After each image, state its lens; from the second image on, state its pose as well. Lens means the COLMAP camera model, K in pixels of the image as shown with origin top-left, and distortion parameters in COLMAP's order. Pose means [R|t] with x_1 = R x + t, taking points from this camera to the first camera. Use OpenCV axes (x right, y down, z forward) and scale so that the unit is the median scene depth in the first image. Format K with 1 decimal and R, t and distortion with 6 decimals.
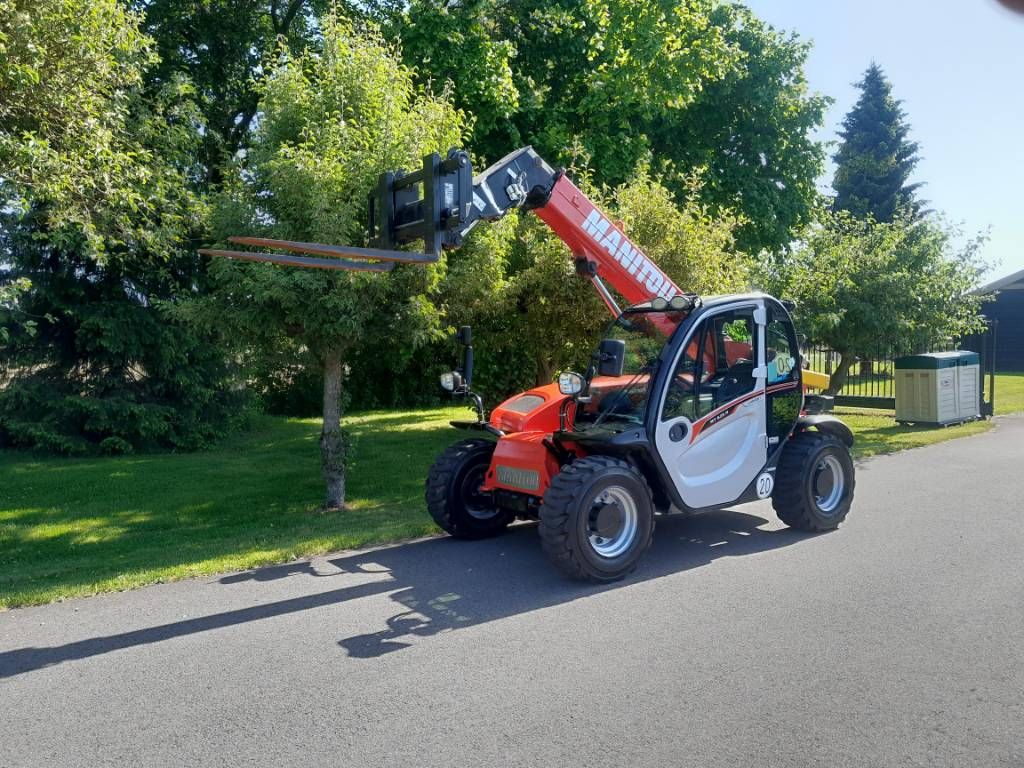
lens RADIAL K [[819.7, 0, 516.7], [0, 819.7, 381.9], [0, 0, 1]] dist [0.044369, -0.056061]
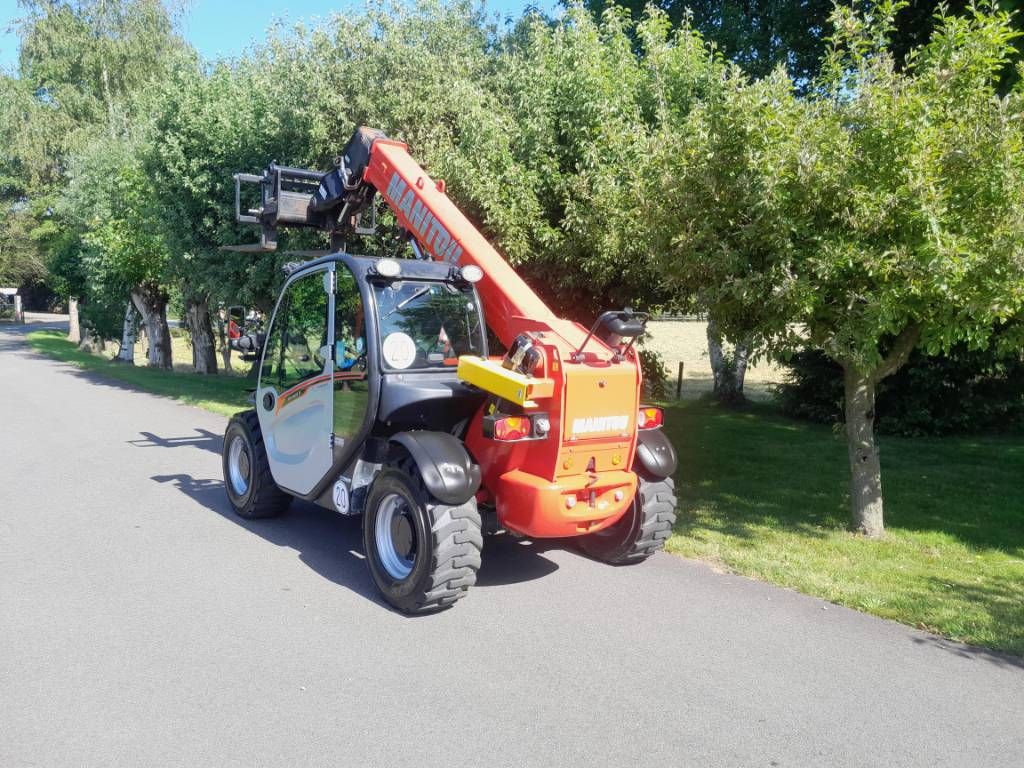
lens RADIAL K [[819.7, 0, 514.6], [0, 819.7, 389.5], [0, 0, 1]] dist [0.044369, -0.056061]
pose [[0.056575, 0.108994, -0.992431, 1.047191], [-0.075625, 0.991635, 0.104595, -0.069785], [0.995530, 0.069135, 0.064345, 1.067694]]
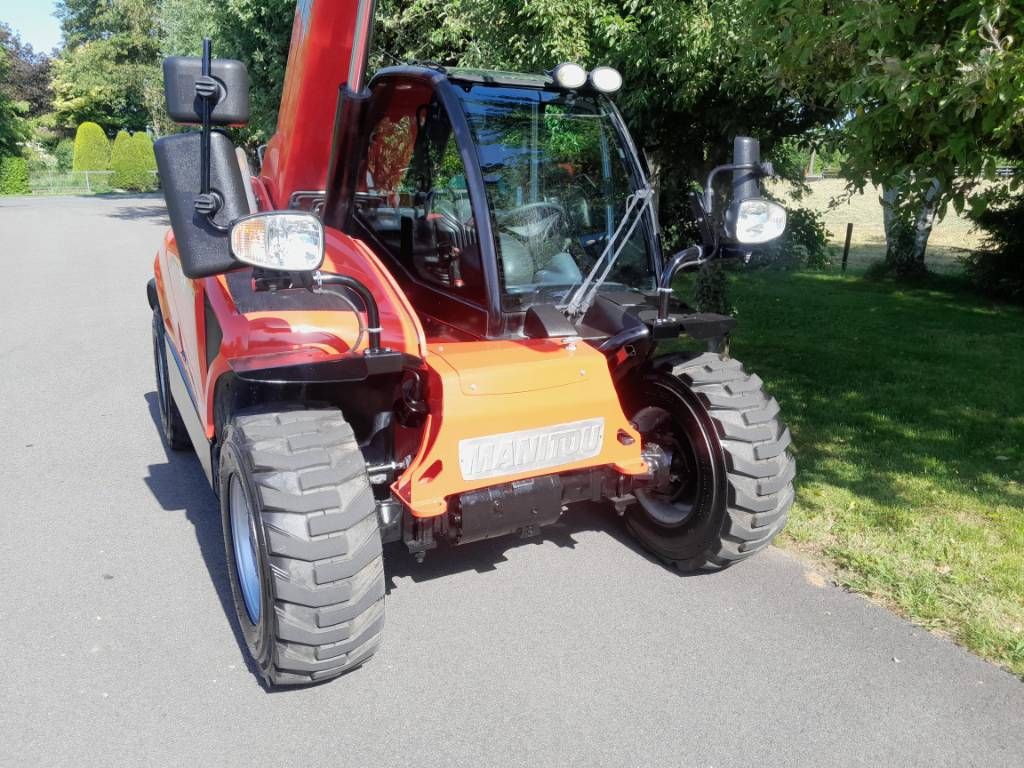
lens RADIAL K [[819.7, 0, 519.7], [0, 819.7, 392.3], [0, 0, 1]] dist [0.044369, -0.056061]
pose [[-0.132328, 0.270819, -0.953492, 0.729059], [-0.058605, 0.958130, 0.280270, -0.052517], [0.989472, 0.092967, -0.110916, 1.201731]]
